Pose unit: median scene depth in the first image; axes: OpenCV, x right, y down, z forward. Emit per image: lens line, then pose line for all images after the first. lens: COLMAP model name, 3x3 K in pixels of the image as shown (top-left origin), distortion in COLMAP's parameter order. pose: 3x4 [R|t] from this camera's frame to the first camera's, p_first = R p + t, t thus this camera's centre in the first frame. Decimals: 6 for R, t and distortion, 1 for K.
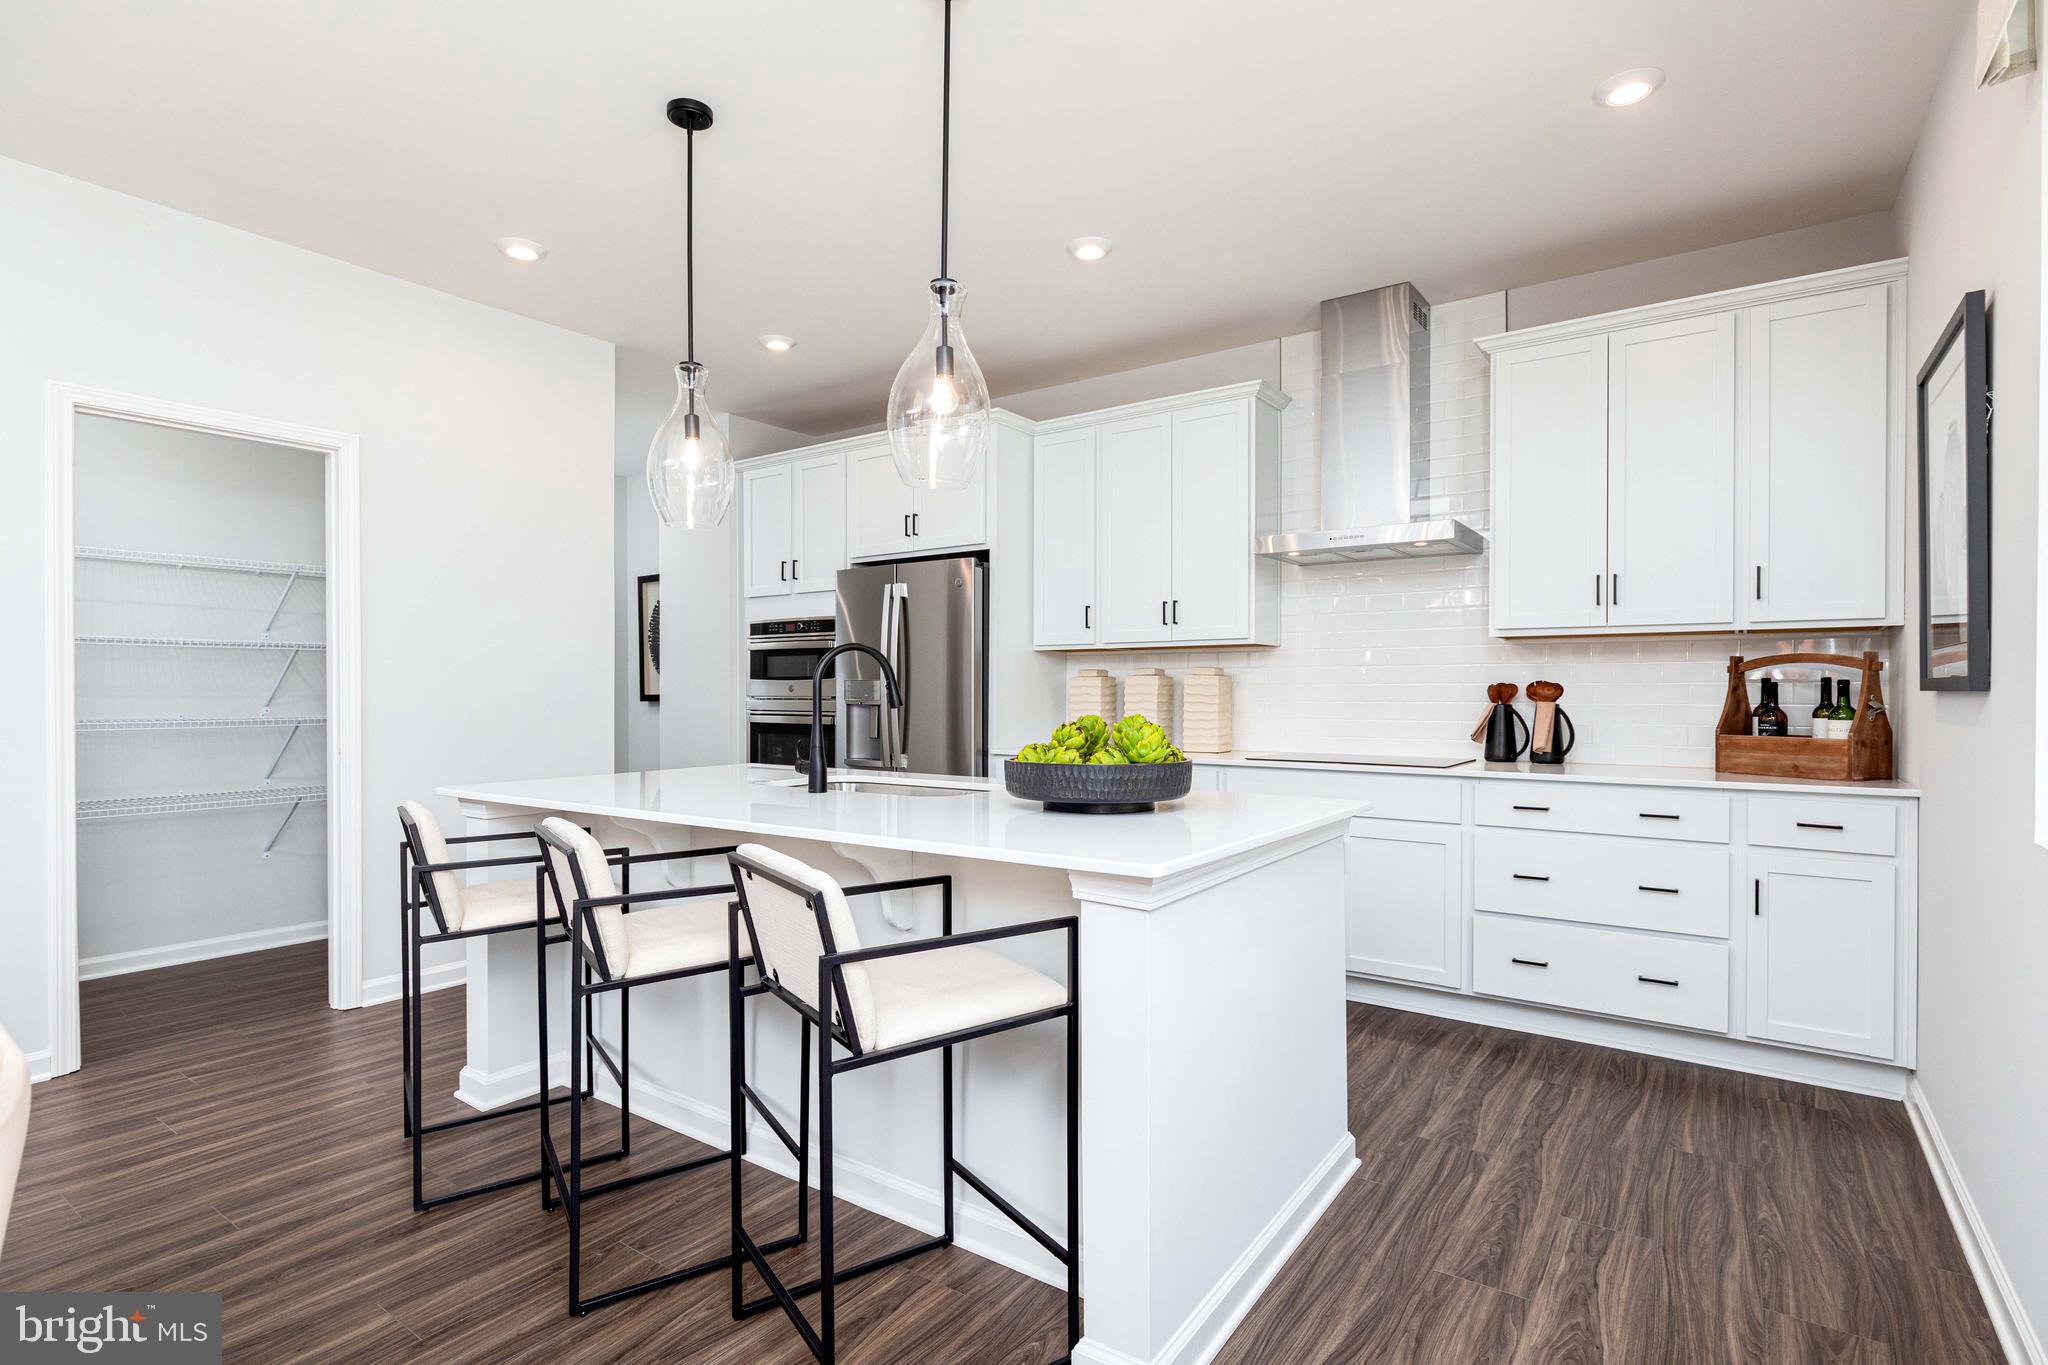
lens RADIAL K [[996.8, 0, 1031.9], [0, 996.8, 699.2], [0, 0, 1]] dist [-0.001205, -0.000033]
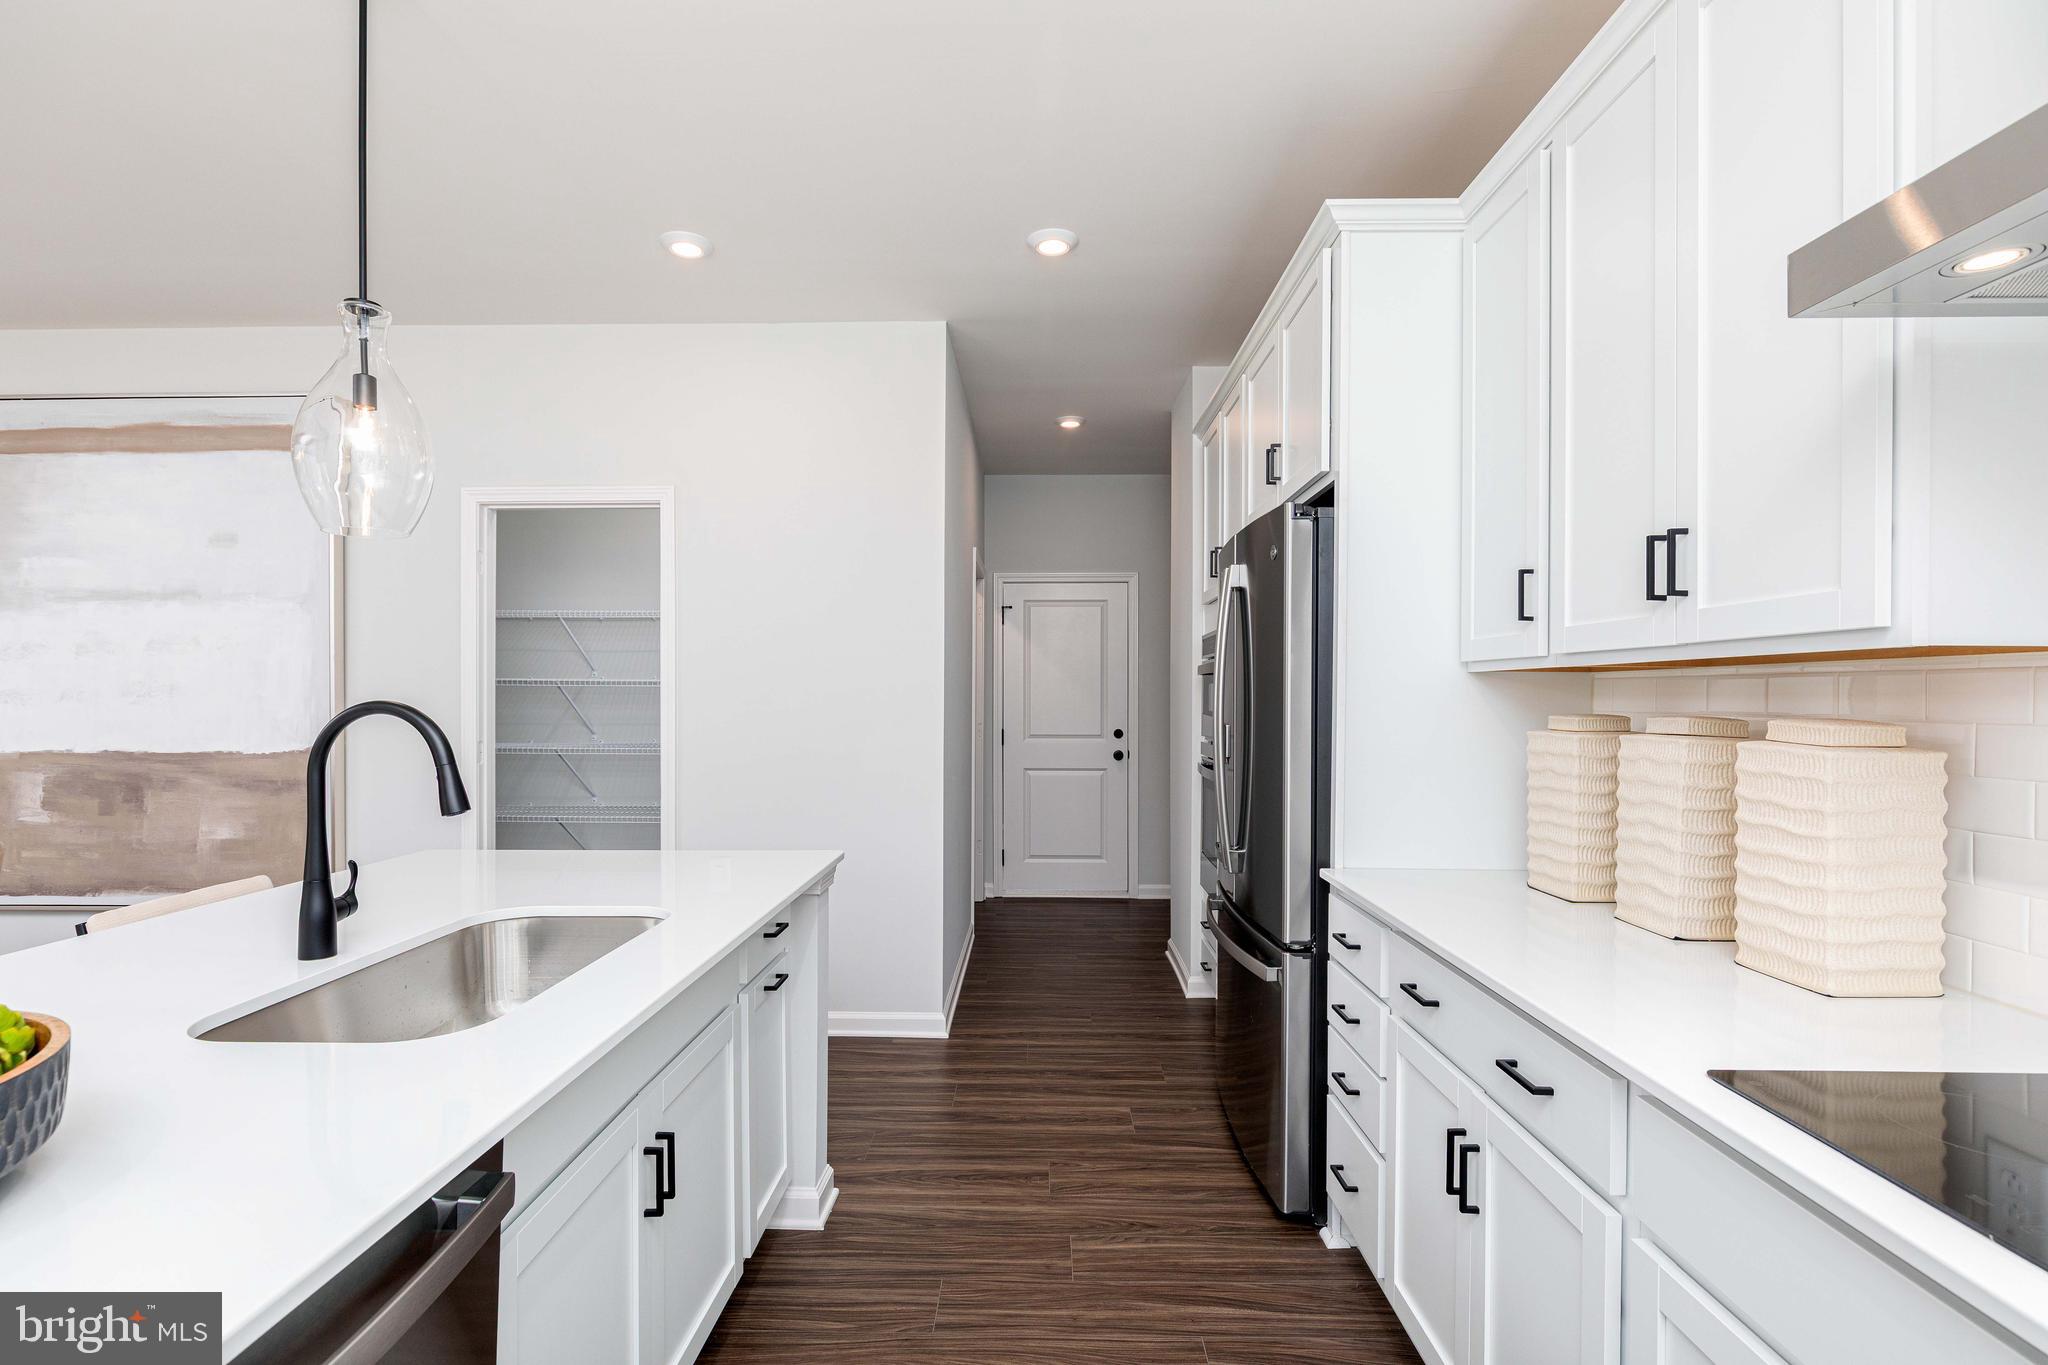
lens RADIAL K [[935.9, 0, 1024.3], [0, 935.9, 695.9], [0, 0, 1]] dist [0.000181, -0.000243]
pose [[0.562363, 0.001903, -0.826888, 0.387036], [-0.008359, 0.999959, -0.003384, -0.050912], [0.826848, 0.008815, 0.562356, 0.845487]]
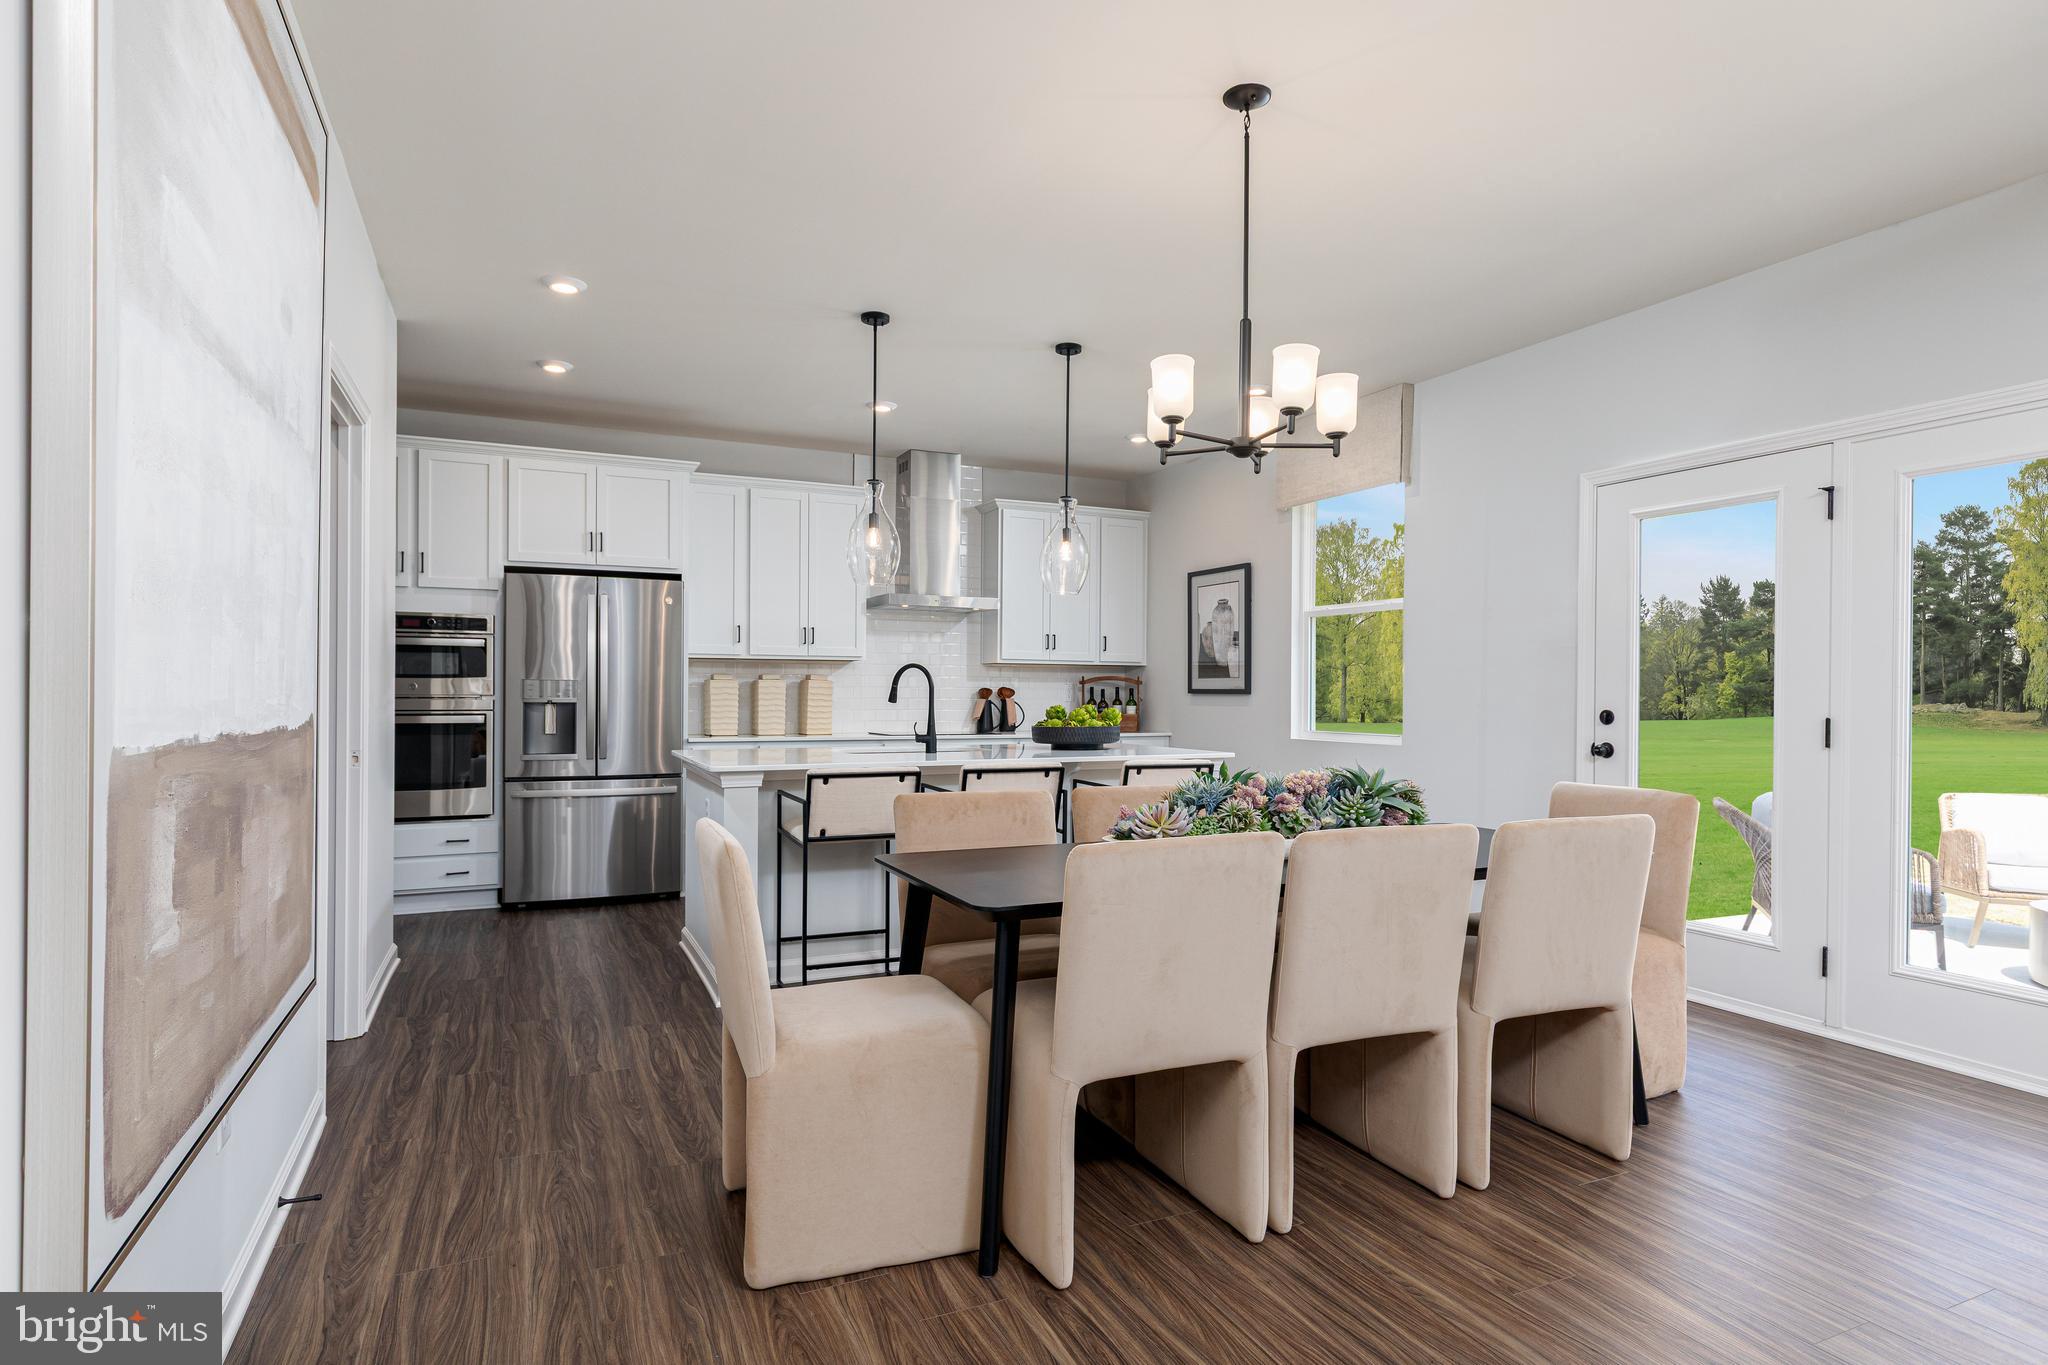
lens RADIAL K [[1080.2, 0, 1024.0], [0, 1080.2, 682.5], [0, 0, 1]] dist [-0.000026, 0.000626]
pose [[0.497168, 0.011280, 0.867581, -1.399390], [0.001398, 0.999904, -0.013802, 0.000871], [-0.867653, 0.008075, 0.497104, -0.030655]]
